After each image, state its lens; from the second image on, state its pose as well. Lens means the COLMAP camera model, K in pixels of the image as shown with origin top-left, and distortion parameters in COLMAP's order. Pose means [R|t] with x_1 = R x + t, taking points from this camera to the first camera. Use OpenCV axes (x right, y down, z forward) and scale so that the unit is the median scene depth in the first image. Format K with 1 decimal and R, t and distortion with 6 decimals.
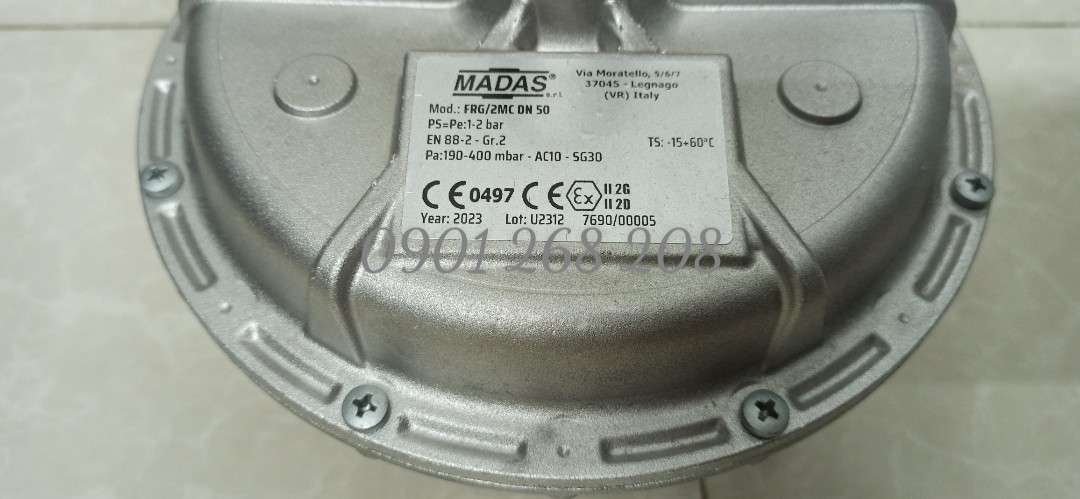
lens RADIAL K [[841.0, 0, 538.8], [0, 841.0, 250.2], [0, 0, 1]] dist [0.009927, -0.002078]
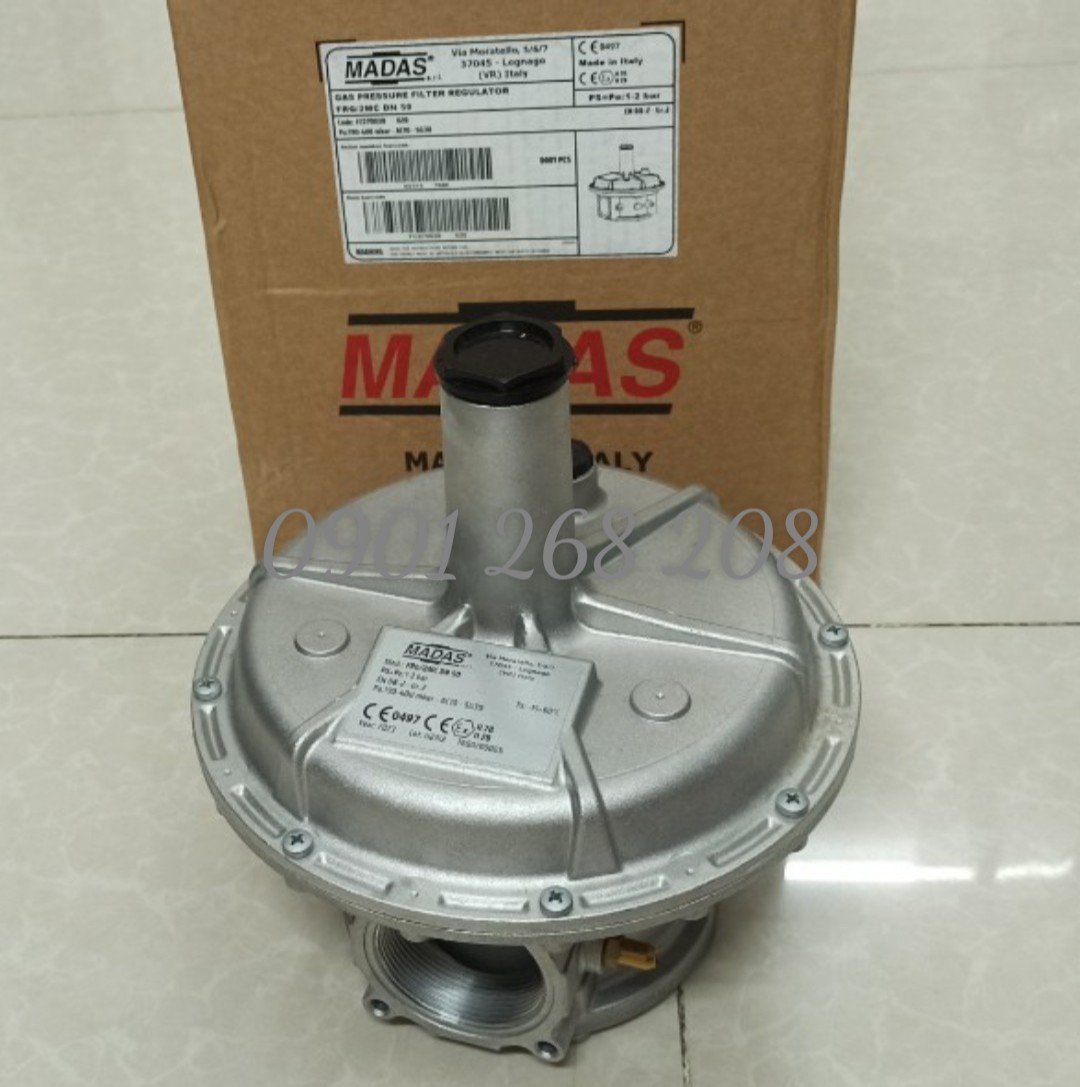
lens RADIAL K [[1493.2, 0, 540.3], [0, 1493.2, 543.5], [0, 0, 1]] dist [-0.045612, 0.000000]
pose [[0.970040, 0.141882, -0.197211, 0.653837], [-0.200477, 0.925996, -0.319908, 0.448907], [0.137228, 0.349860, 0.926697, -1.570017]]
